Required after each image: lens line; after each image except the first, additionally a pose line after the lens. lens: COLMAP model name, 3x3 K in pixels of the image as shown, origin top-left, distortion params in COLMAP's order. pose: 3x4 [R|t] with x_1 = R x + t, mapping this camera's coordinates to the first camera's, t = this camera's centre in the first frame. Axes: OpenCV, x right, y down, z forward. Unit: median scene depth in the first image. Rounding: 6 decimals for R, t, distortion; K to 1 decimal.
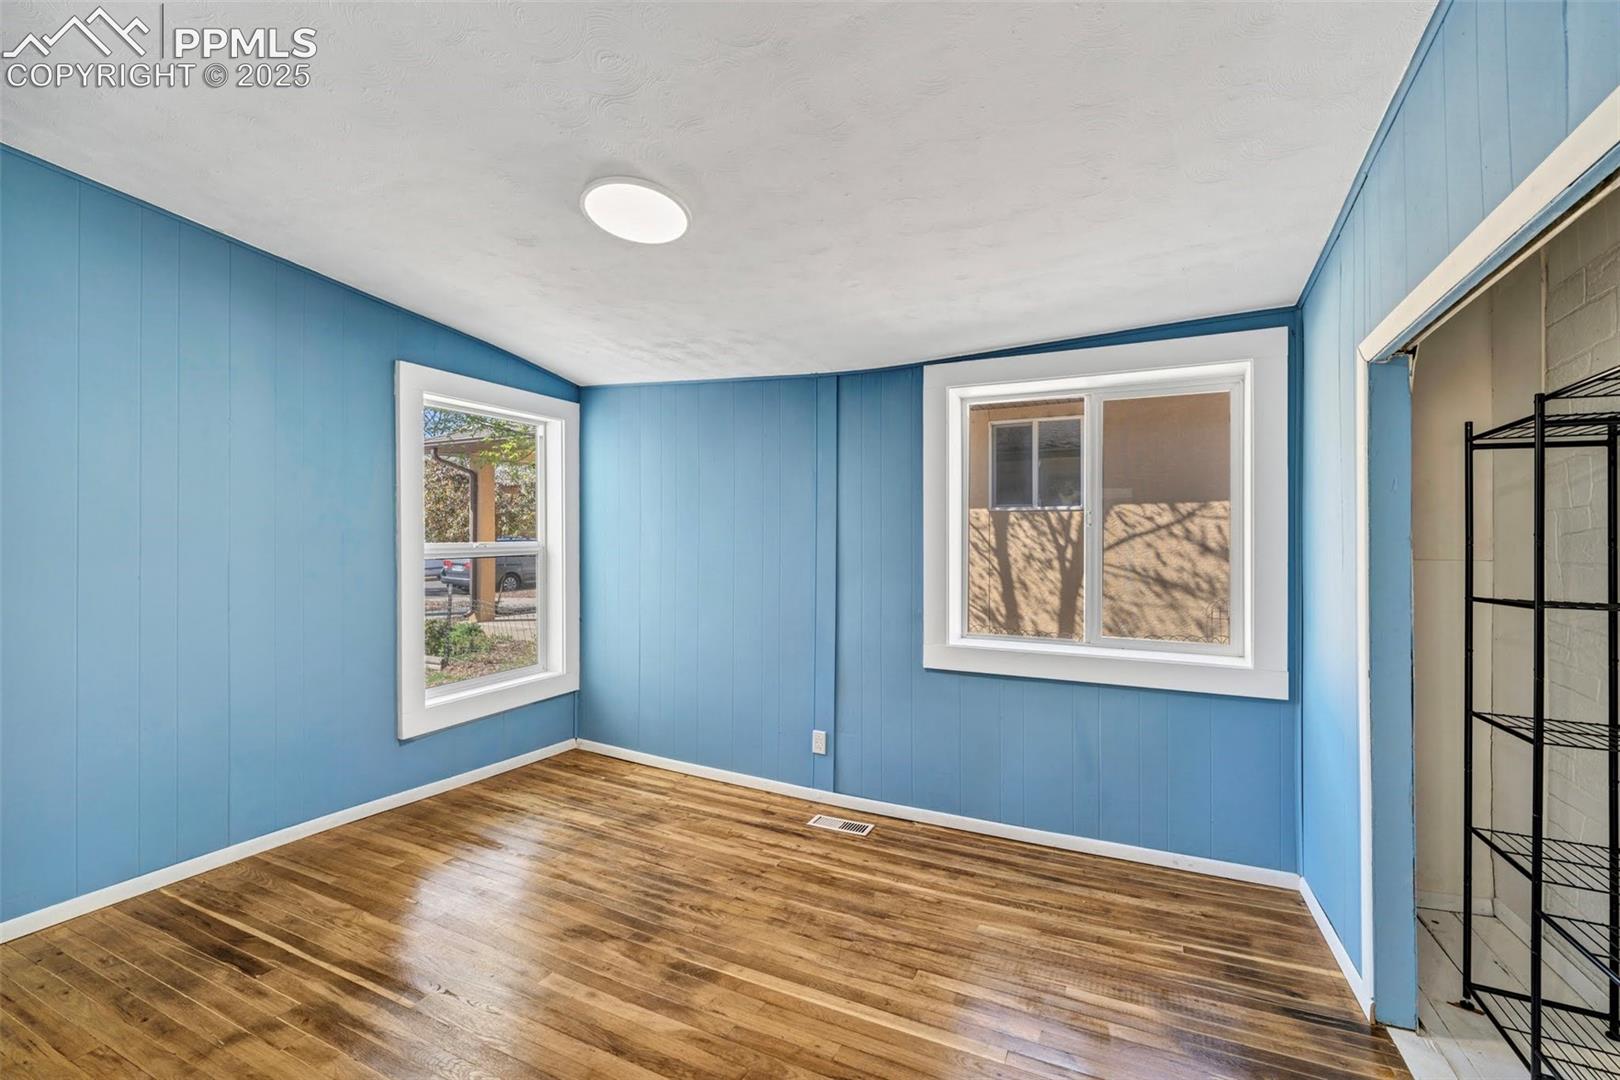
lens RADIAL K [[685.9, 0, 817.2], [0, 685.9, 557.5], [0, 0, 1]] dist [0.001387, -0.000532]
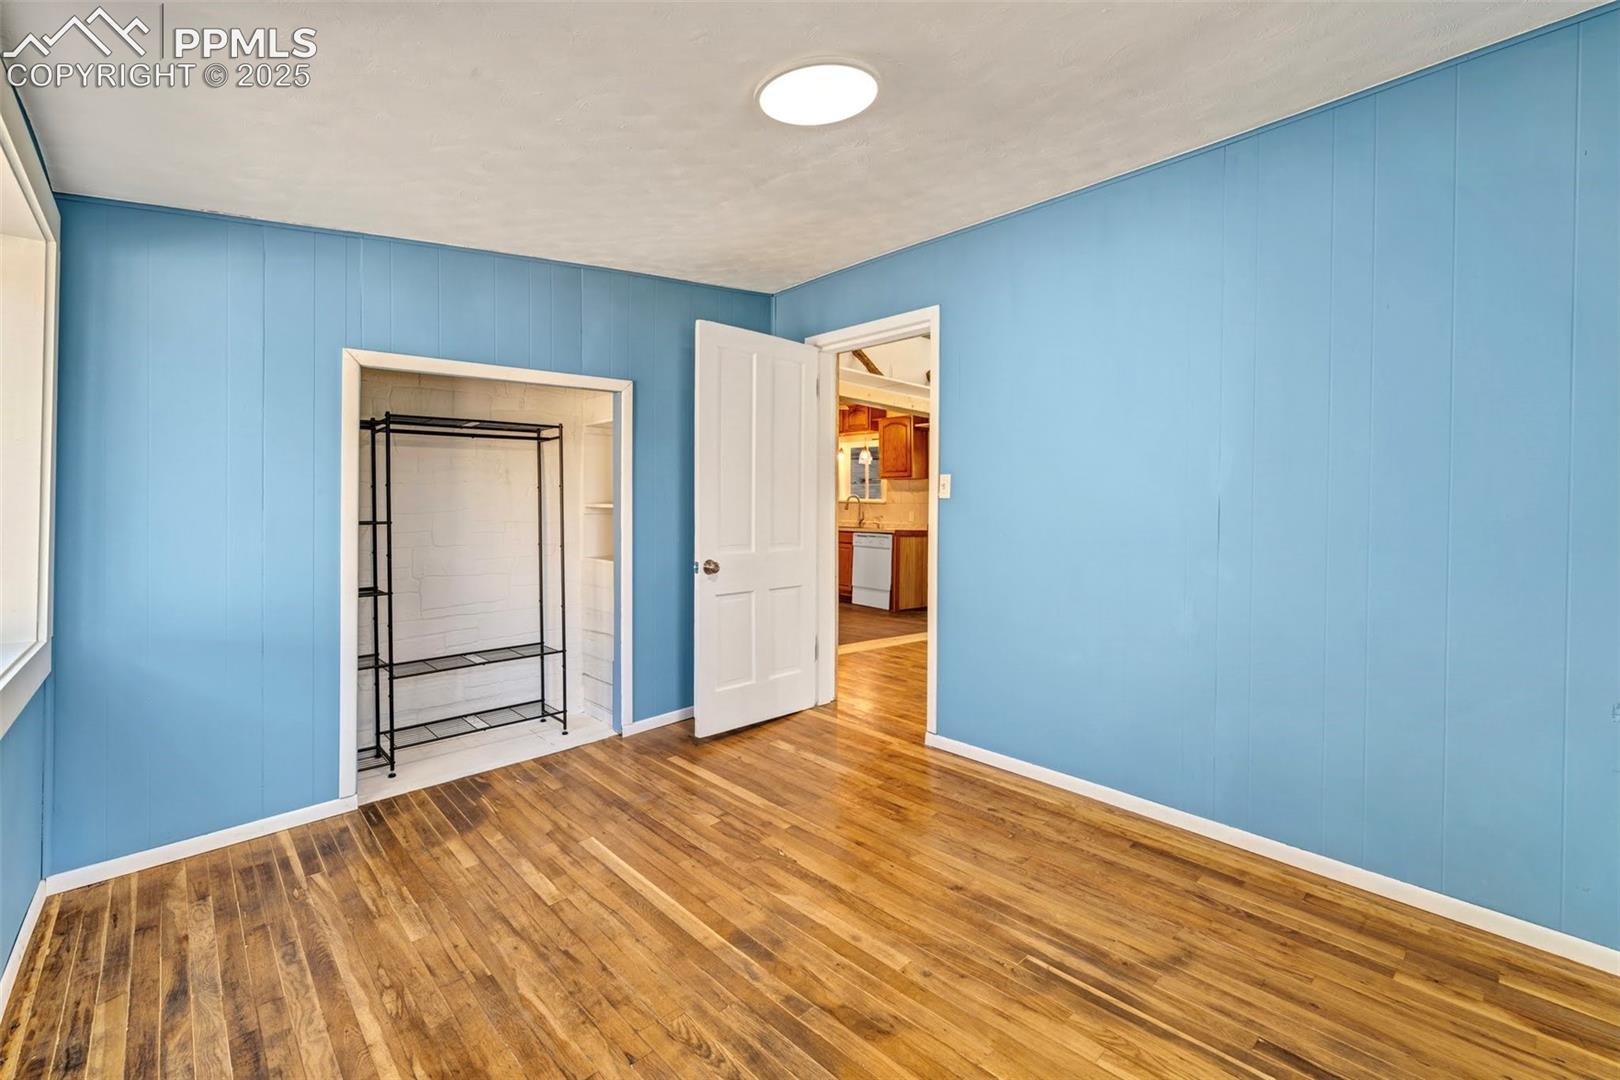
lens RADIAL K [[685.9, 0, 824.5], [0, 685.9, 490.6], [0, 0, 1]] dist [0.001387, -0.000532]
pose [[-0.938398, -0.004858, 0.345522, -0.572774], [-0.006990, 0.999963, -0.004924, -0.011869], [-0.345485, -0.007036, -0.938398, 1.784929]]
